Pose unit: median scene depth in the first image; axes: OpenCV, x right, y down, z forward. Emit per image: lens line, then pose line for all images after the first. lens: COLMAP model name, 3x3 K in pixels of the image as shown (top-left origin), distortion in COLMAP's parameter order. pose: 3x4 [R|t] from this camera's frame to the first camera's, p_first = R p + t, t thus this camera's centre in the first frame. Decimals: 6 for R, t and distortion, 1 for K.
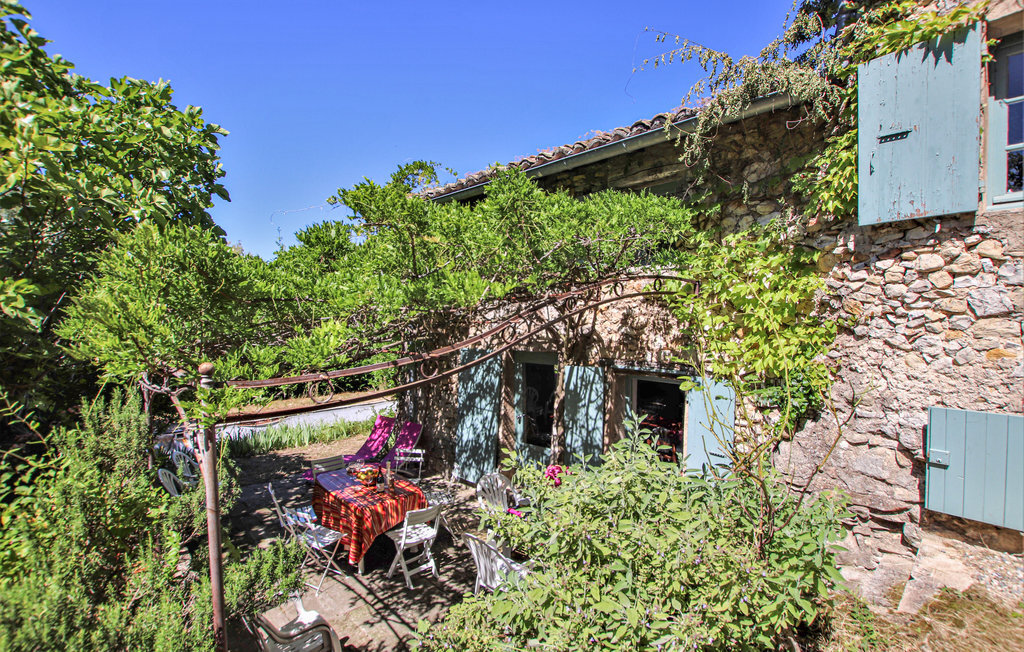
lens RADIAL K [[510.7, 0, 516.2], [0, 510.7, 340.2], [0, 0, 1]] dist [-0.024064, 0.003675]
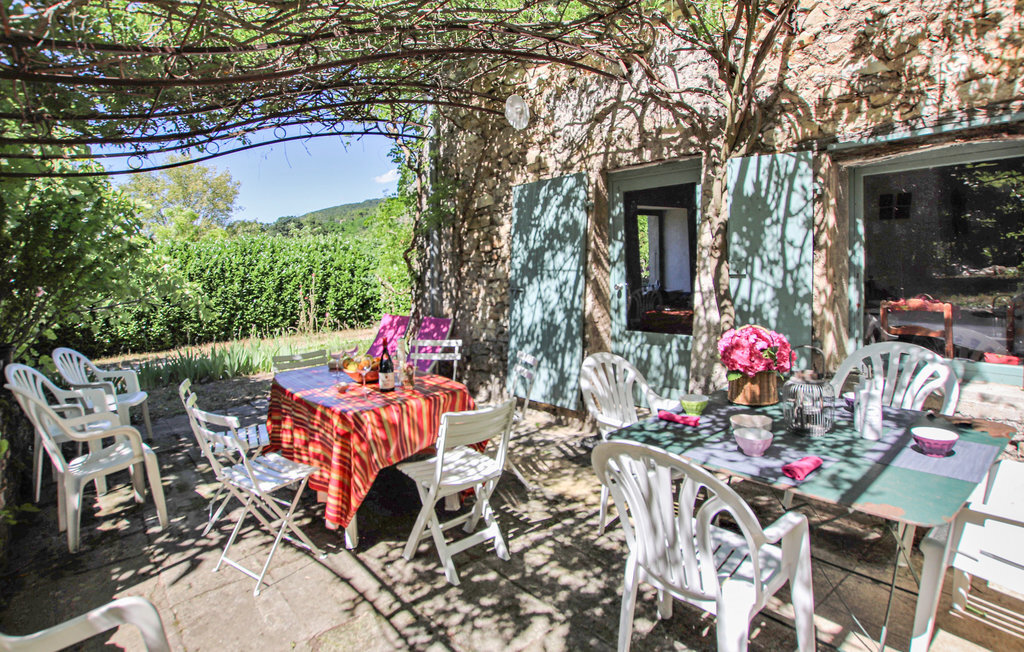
lens RADIAL K [[530.6, 0, 509.7], [0, 530.6, 317.4], [0, 0, 1]] dist [-0.032265, -0.000256]
pose [[0.999190, -0.023140, -0.032934, -0.120517], [0.024905, 0.998218, 0.054228, 0.181856], [0.031621, -0.055004, 0.997985, 0.427974]]
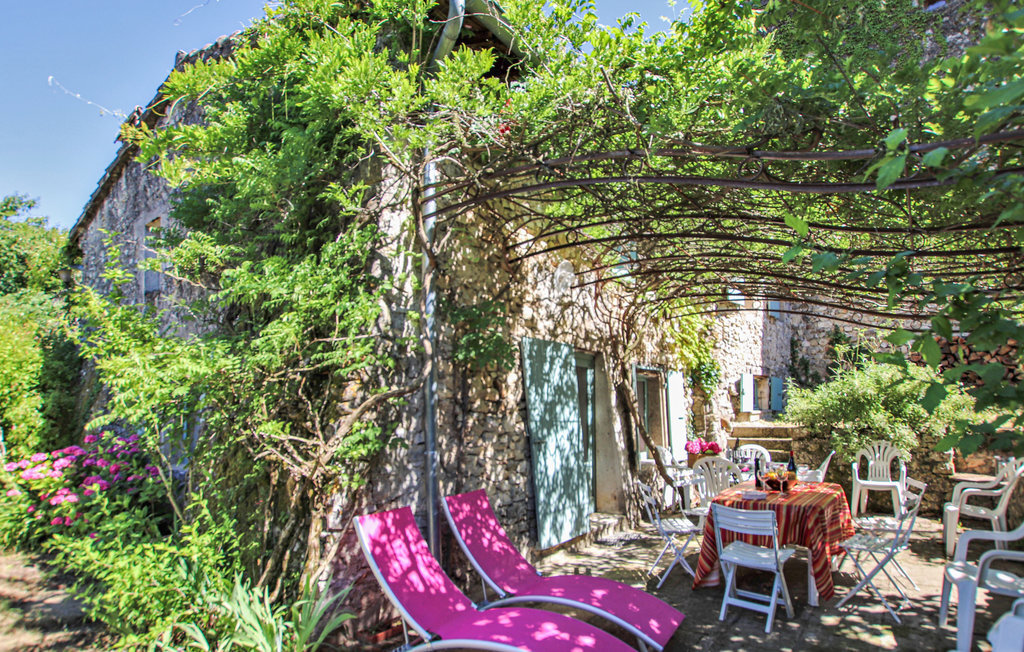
lens RADIAL K [[510.7, 0, 534.2], [0, 510.7, 406.9], [0, 0, 1]] dist [-0.024064, 0.003675]
pose [[-0.187440, 0.005475, 0.982261, -0.878480], [0.049601, 0.998761, 0.003898, 0.128984], [-0.981023, 0.049452, -0.187479, 1.366938]]
